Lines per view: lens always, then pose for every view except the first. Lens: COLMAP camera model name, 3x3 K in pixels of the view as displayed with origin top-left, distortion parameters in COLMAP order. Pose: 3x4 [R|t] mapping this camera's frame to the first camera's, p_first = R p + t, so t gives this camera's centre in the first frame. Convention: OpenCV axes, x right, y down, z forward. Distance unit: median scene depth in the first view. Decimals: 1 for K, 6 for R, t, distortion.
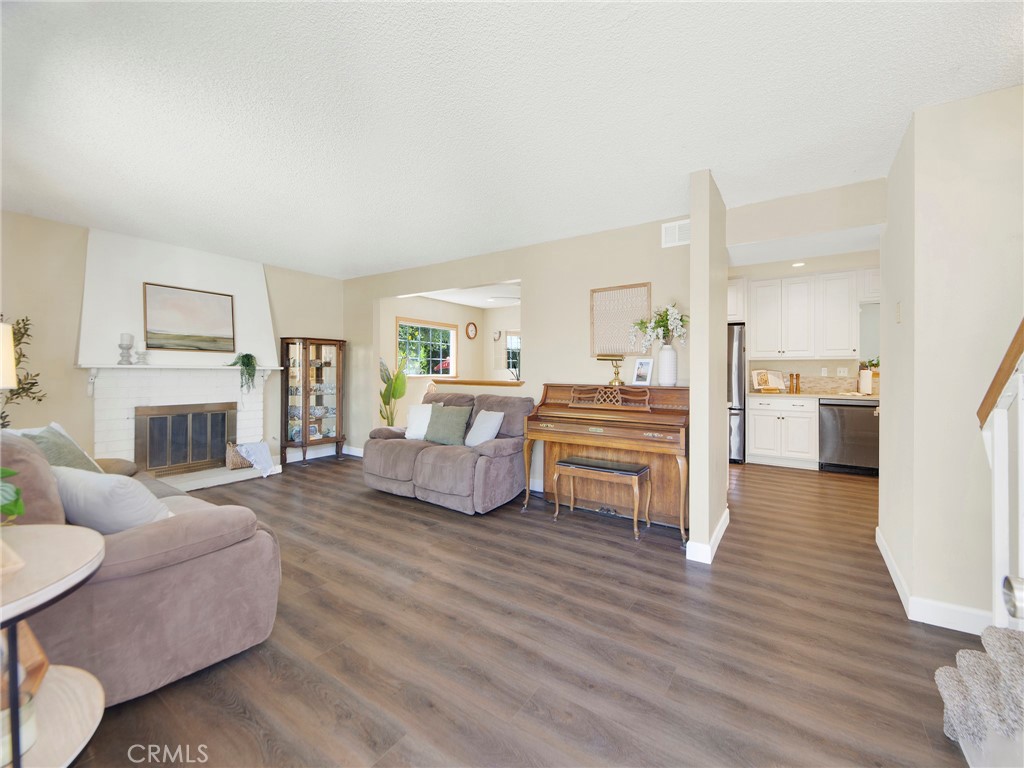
lens RADIAL K [[413.7, 0, 523.9], [0, 413.7, 370.5], [0, 0, 1]] dist [-0.001372, -0.000525]
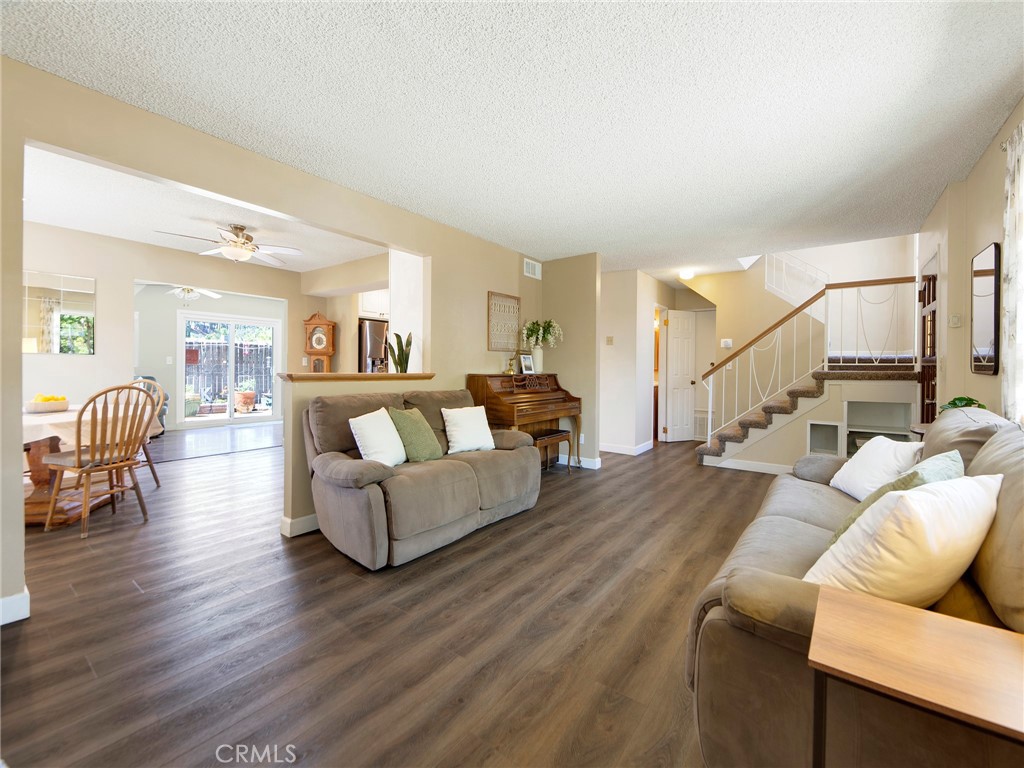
lens RADIAL K [[427.6, 0, 513.2], [0, 427.6, 365.2], [0, 0, 1]] dist [0.000504, -0.000012]
pose [[0.058034, -0.002151, 0.998312, -1.030882], [-0.017541, 0.999841, 0.003174, 0.003740], [-0.998161, -0.017696, 0.057987, 0.883102]]
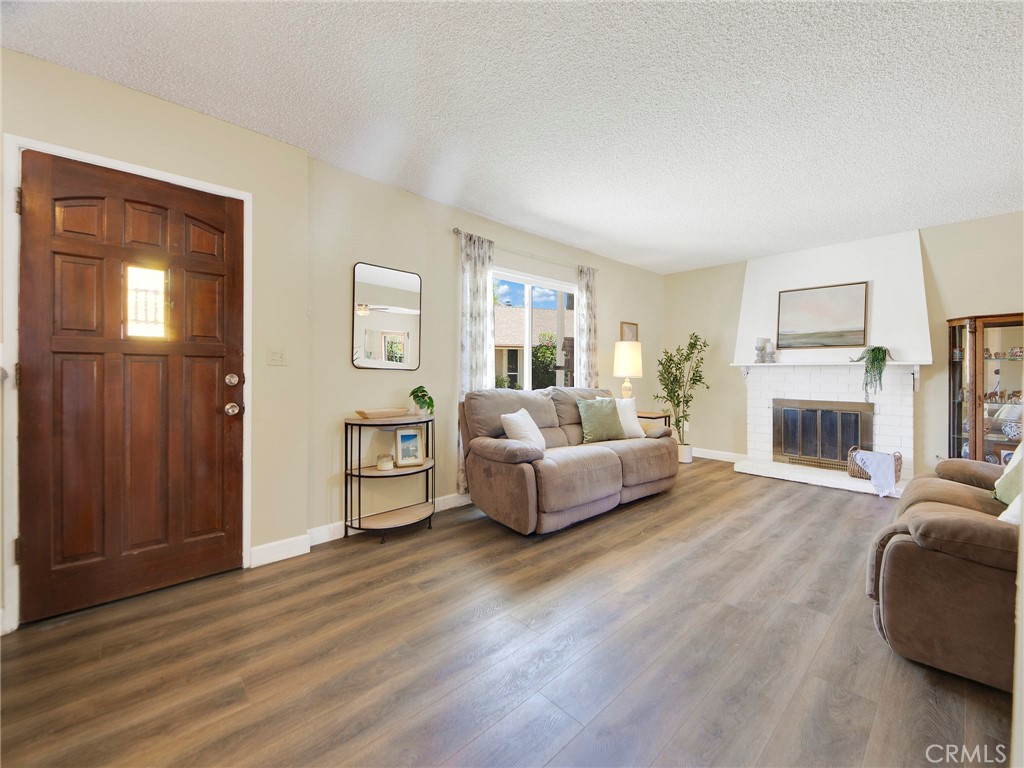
lens RADIAL K [[414.1, 0, 518.6], [0, 414.1, 372.2], [0, 0, 1]] dist [0.000198, -0.000131]
pose [[-0.223510, -0.006364, -0.974681, 0.409815], [-0.001990, 0.999980, -0.006073, 0.023299], [0.974700, 0.000583, -0.223518, 0.602832]]
